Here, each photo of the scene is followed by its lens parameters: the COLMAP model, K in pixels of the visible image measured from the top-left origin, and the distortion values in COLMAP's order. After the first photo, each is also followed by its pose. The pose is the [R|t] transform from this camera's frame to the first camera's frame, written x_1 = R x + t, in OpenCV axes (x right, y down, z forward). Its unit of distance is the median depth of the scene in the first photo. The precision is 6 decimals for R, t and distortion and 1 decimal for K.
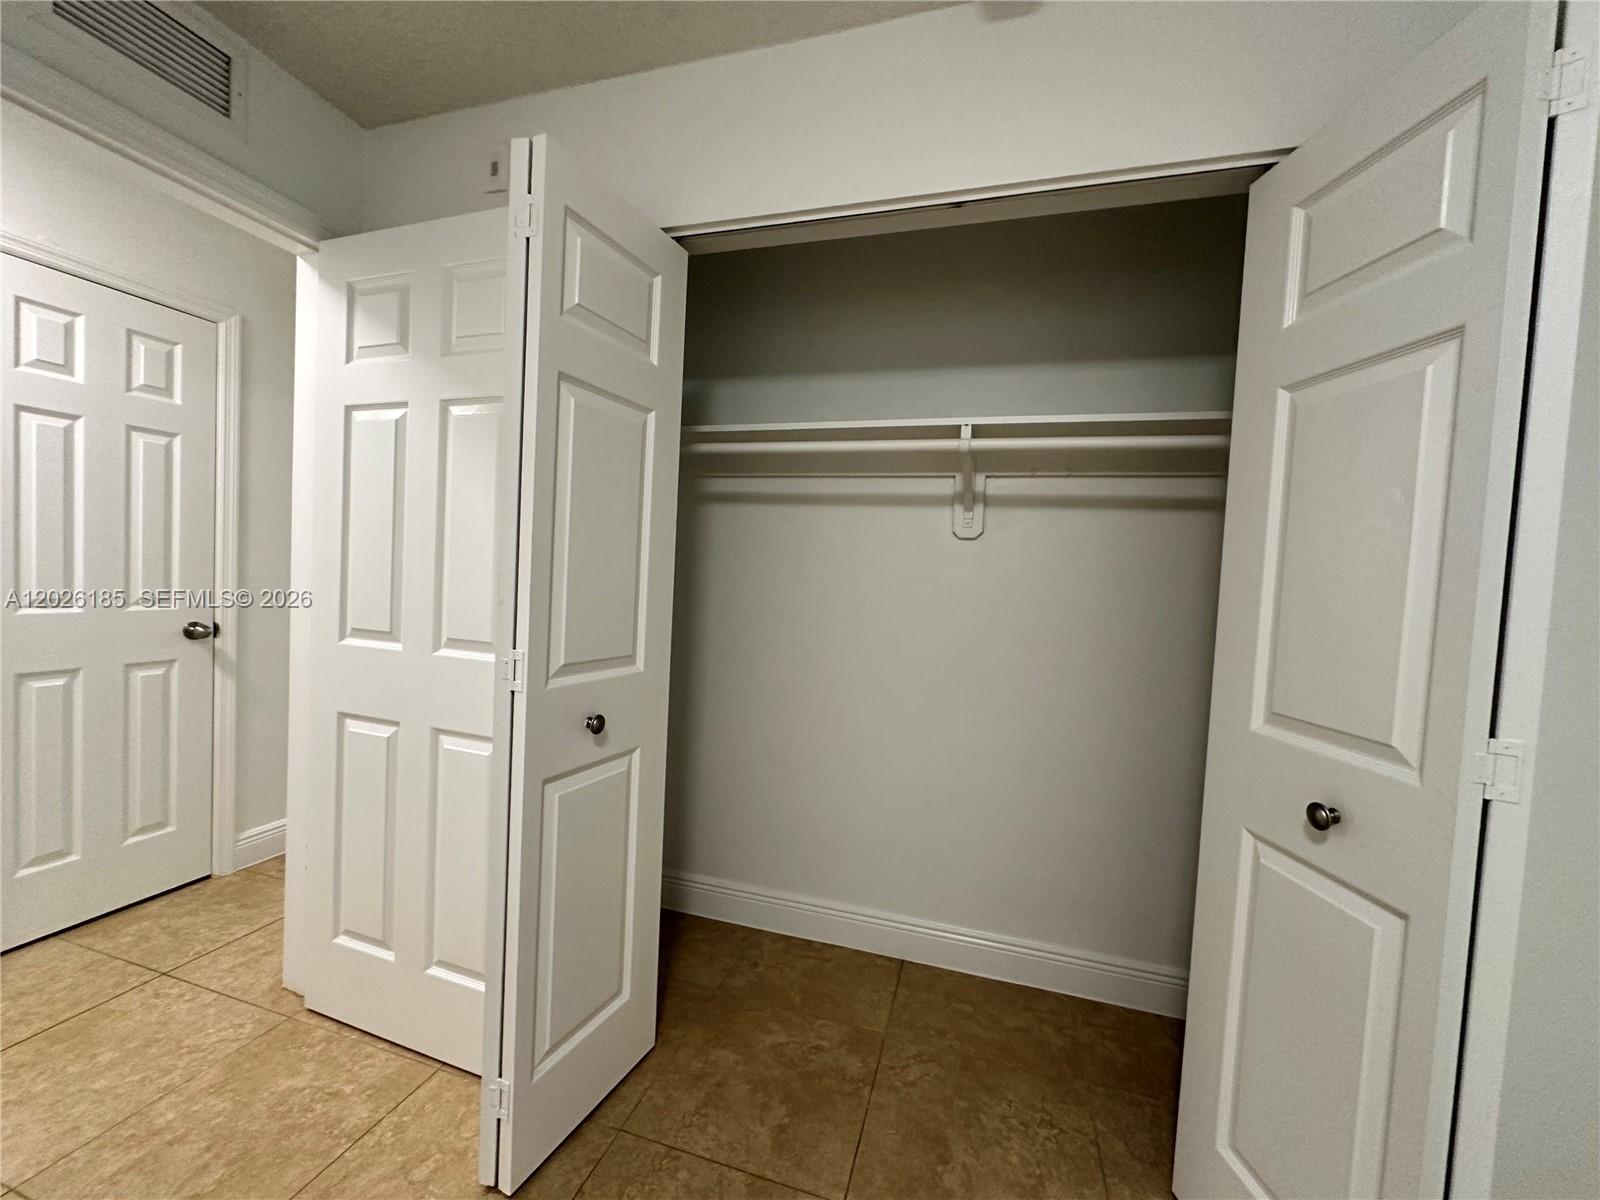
lens RADIAL K [[634.9, 0, 799.4], [0, 634.9, 595.3], [0, 0, 1]] dist [-0.004797, 0.000080]
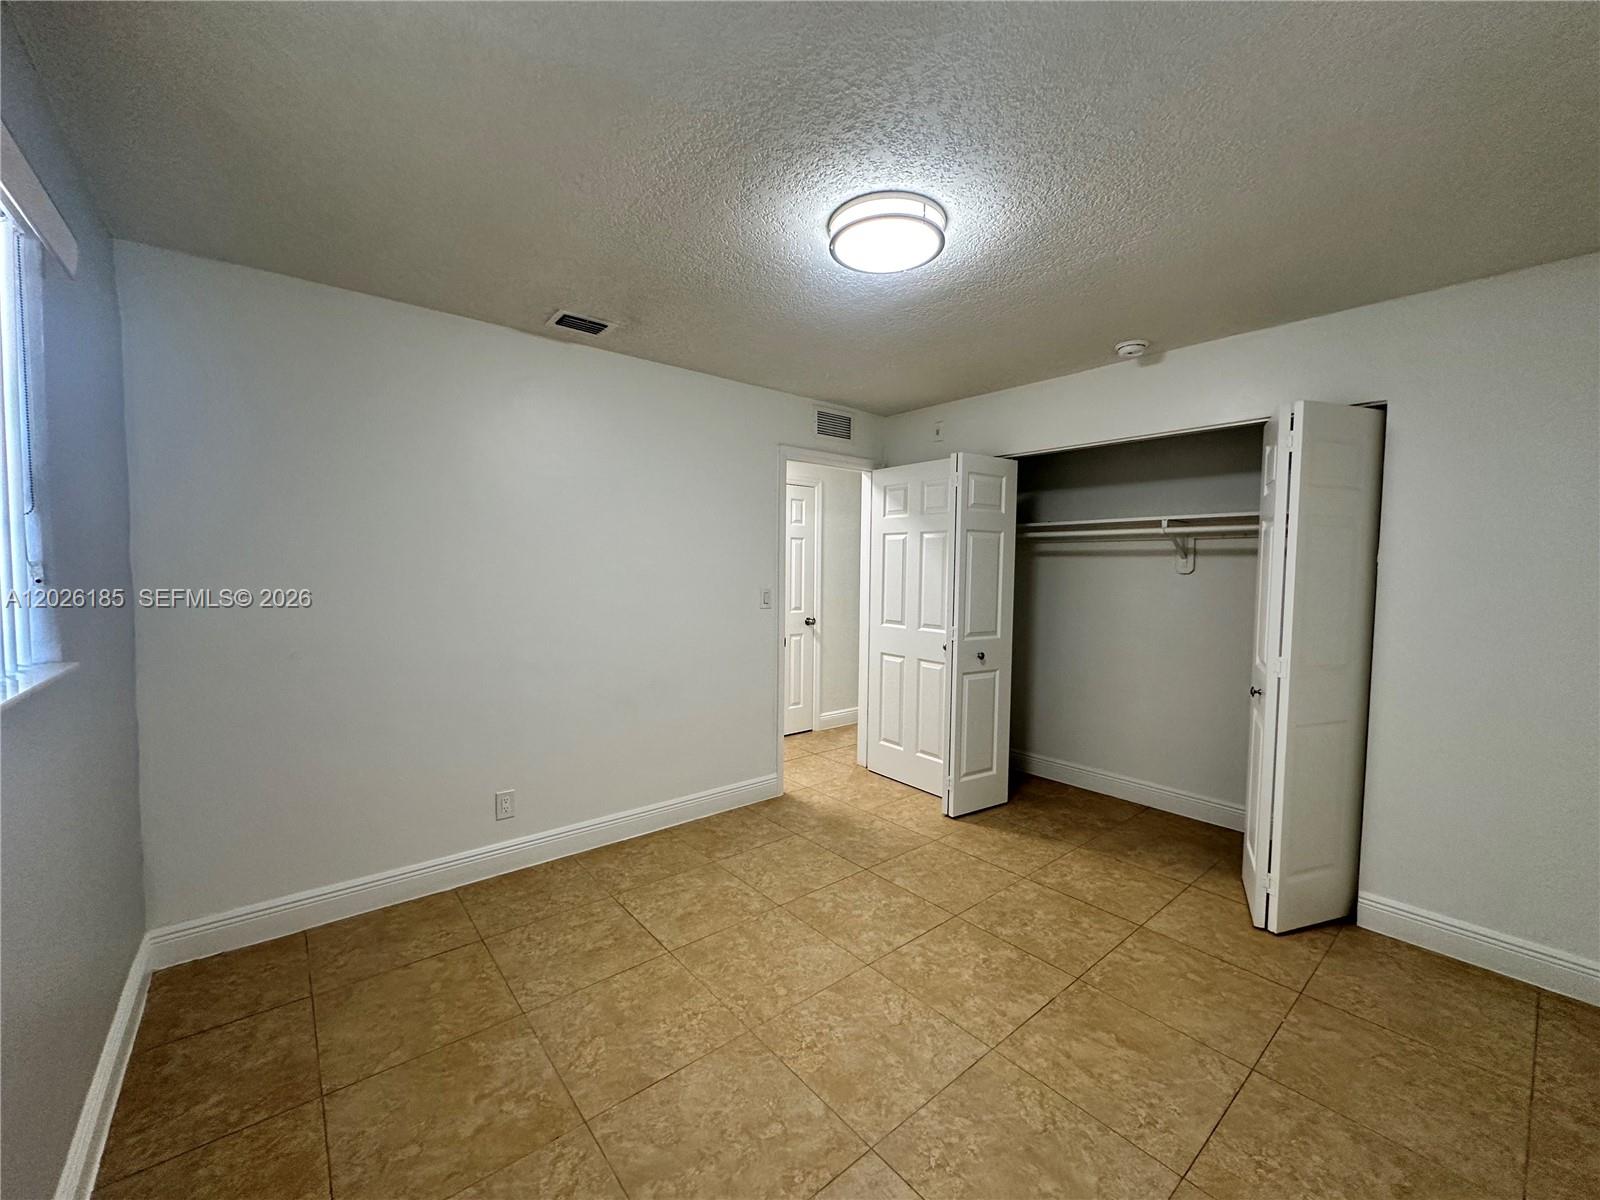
lens RADIAL K [[634.9, 0, 799.4], [0, 634.9, 595.3], [0, 0, 1]] dist [-0.004797, 0.000080]
pose [[0.836057, -0.011672, -0.548518, 0.426143], [0.009462, 0.999932, -0.006855, -0.033981], [0.548560, 0.000541, 0.836111, -1.387956]]
